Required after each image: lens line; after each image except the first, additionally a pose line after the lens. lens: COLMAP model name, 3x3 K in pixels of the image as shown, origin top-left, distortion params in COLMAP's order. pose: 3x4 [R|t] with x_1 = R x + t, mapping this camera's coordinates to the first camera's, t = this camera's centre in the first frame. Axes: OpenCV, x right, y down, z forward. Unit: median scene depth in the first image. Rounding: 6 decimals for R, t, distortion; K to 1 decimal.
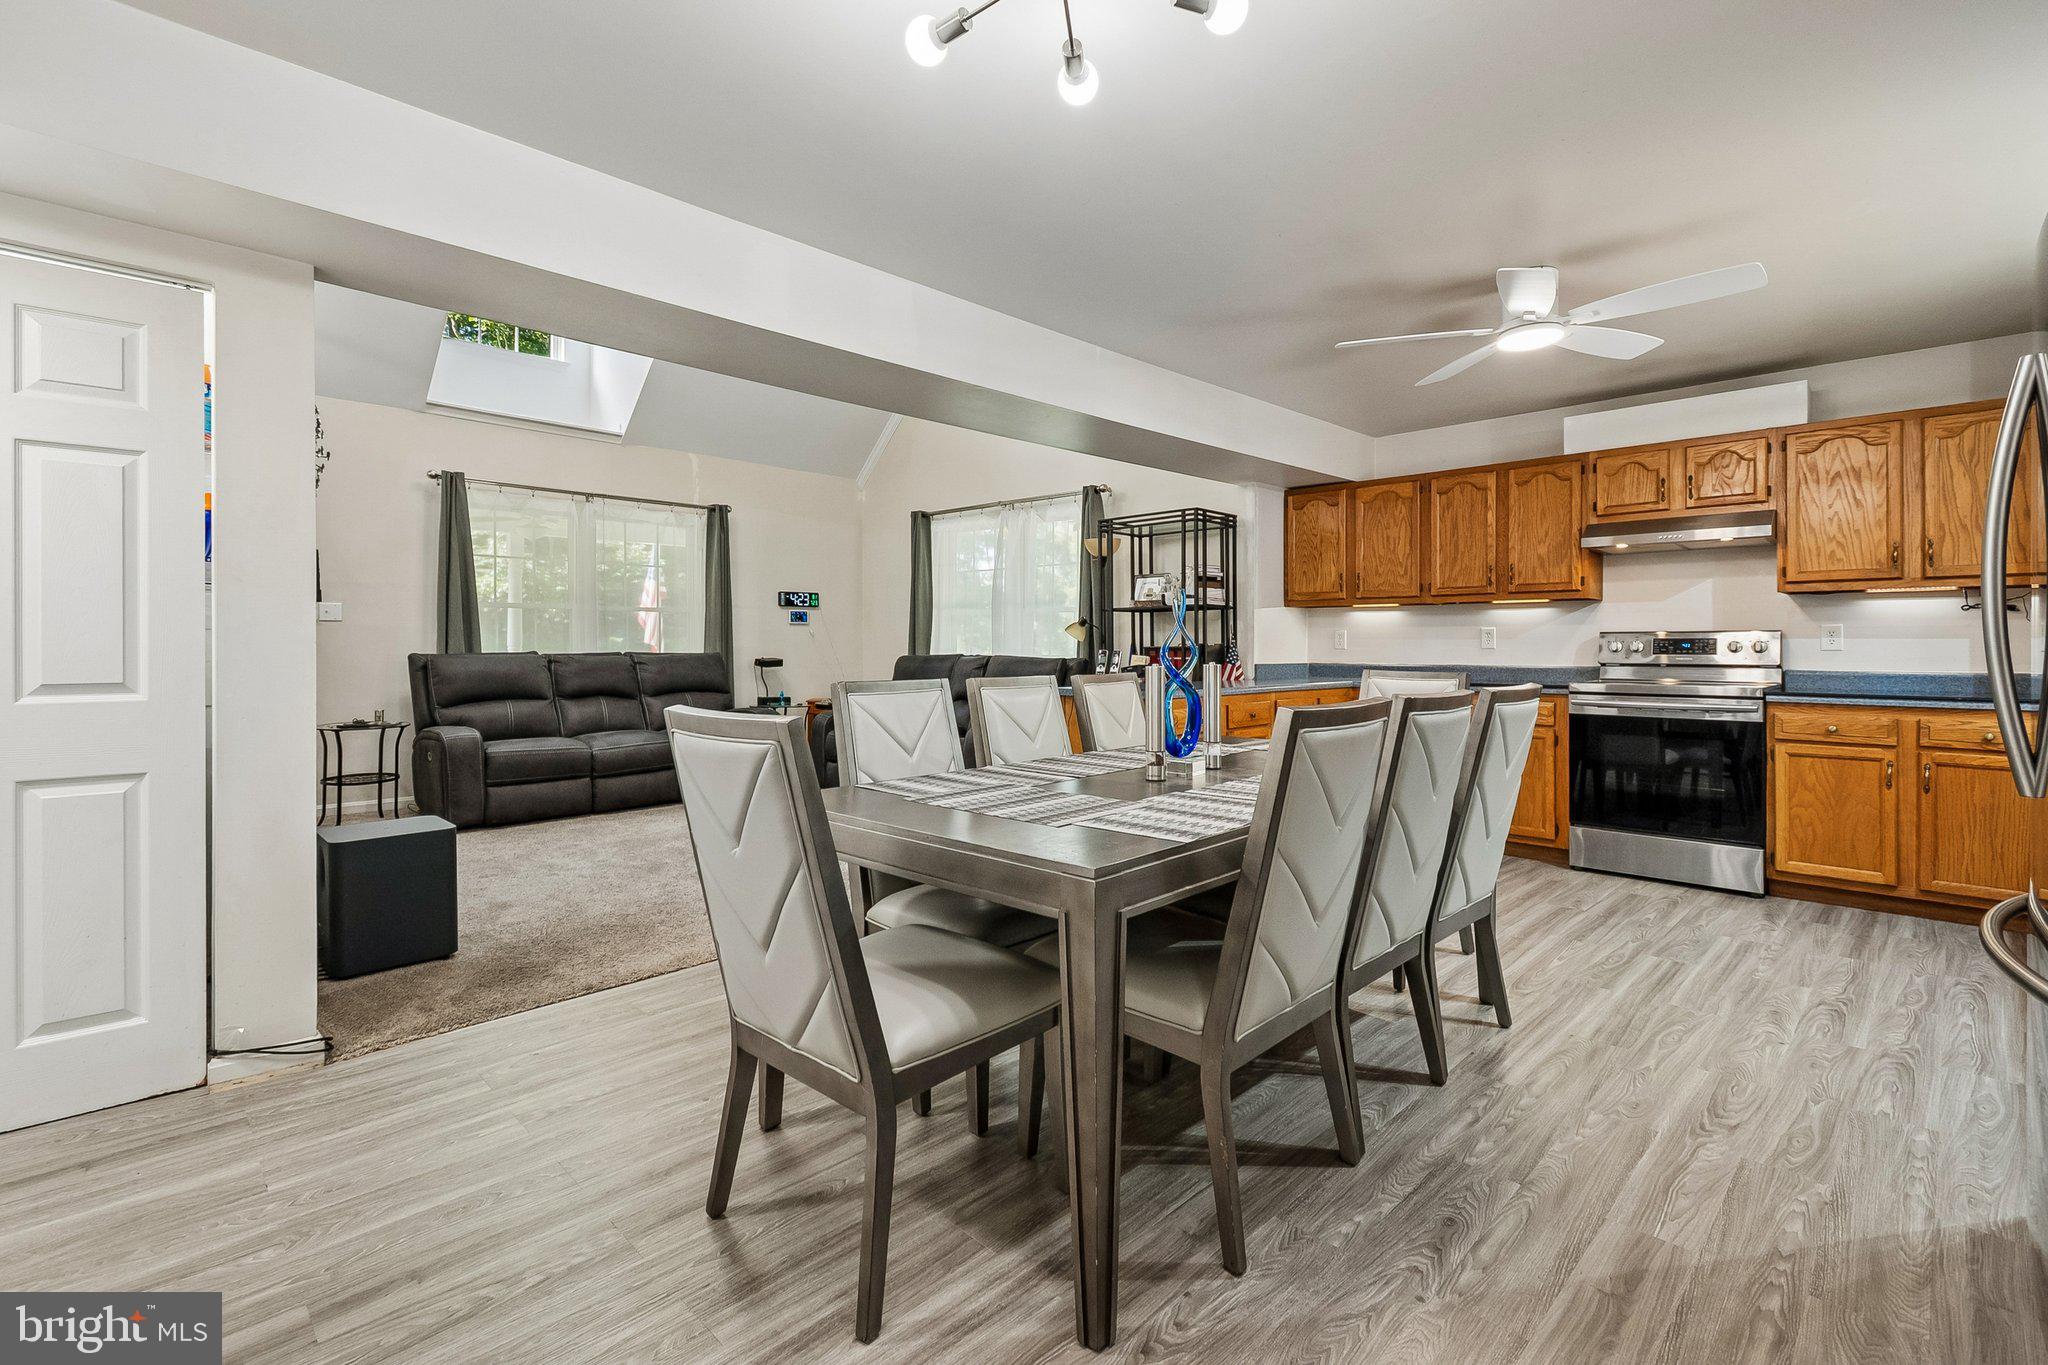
lens RADIAL K [[927.7, 0, 1022.7], [0, 927.7, 645.9], [0, 0, 1]] dist [0.000883, -0.001273]
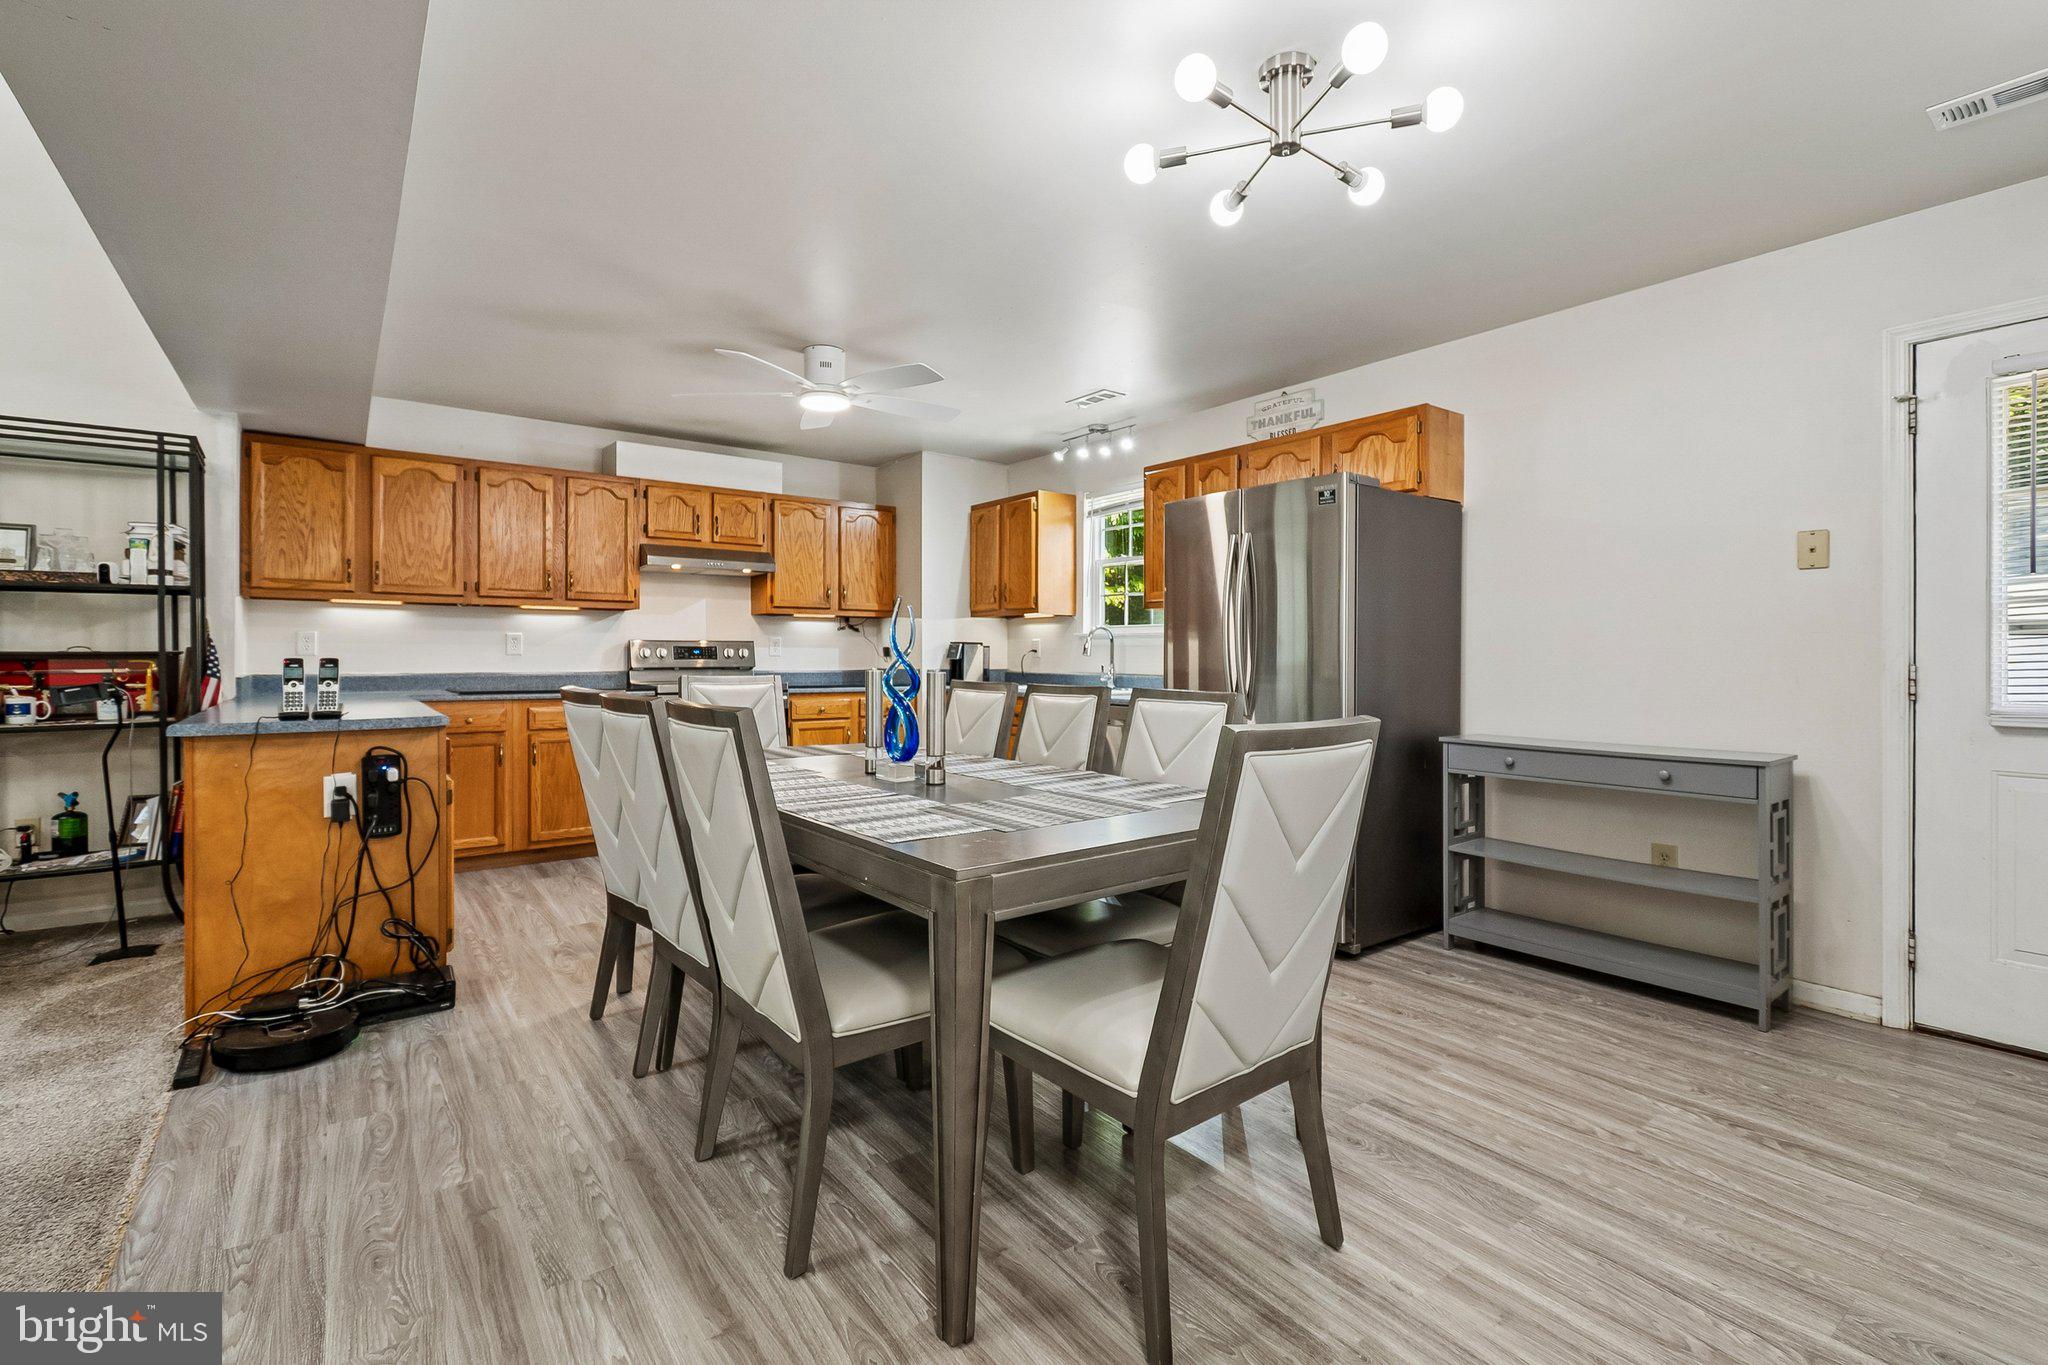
lens RADIAL K [[920.7, 0, 1032.6], [0, 920.7, 662.0], [0, 0, 1]] dist [0.001810, -0.000408]
pose [[0.136614, -0.007783, 0.990594, -0.478227], [-0.002321, 0.999964, 0.008177, 0.002061], [-0.990622, -0.003416, 0.136591, 0.429563]]
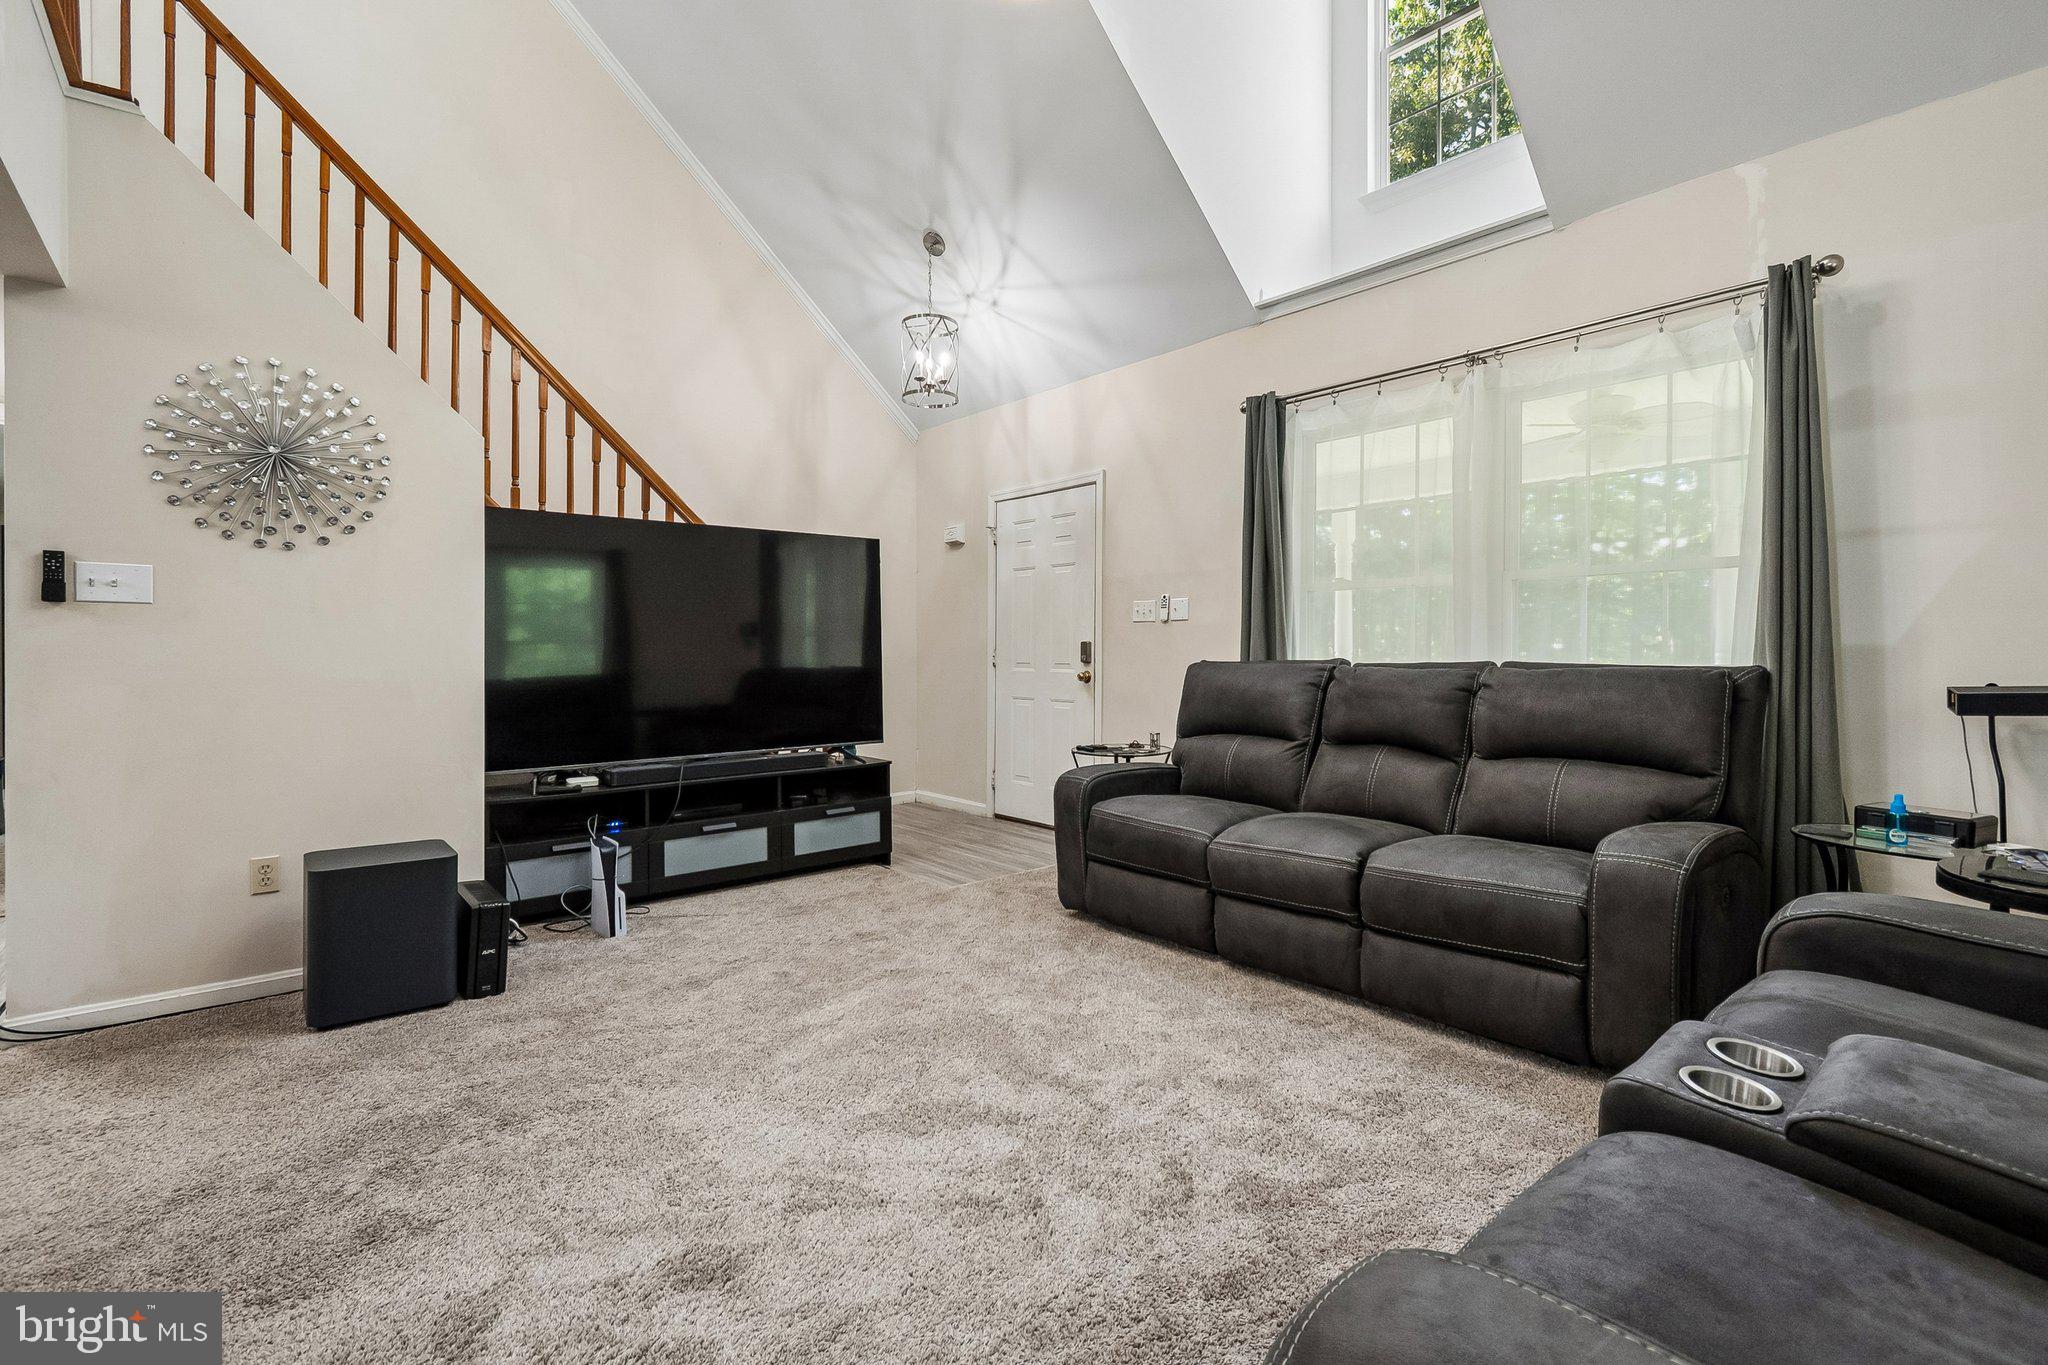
lens RADIAL K [[920.7, 0, 1032.6], [0, 920.7, 662.0], [0, 0, 1]] dist [0.001810, -0.000408]
pose [[-0.070020, 0.007896, -0.997514, 0.108023], [-0.003472, 0.999961, 0.008159, 0.005573], [0.997540, 0.004035, -0.069990, 1.288816]]
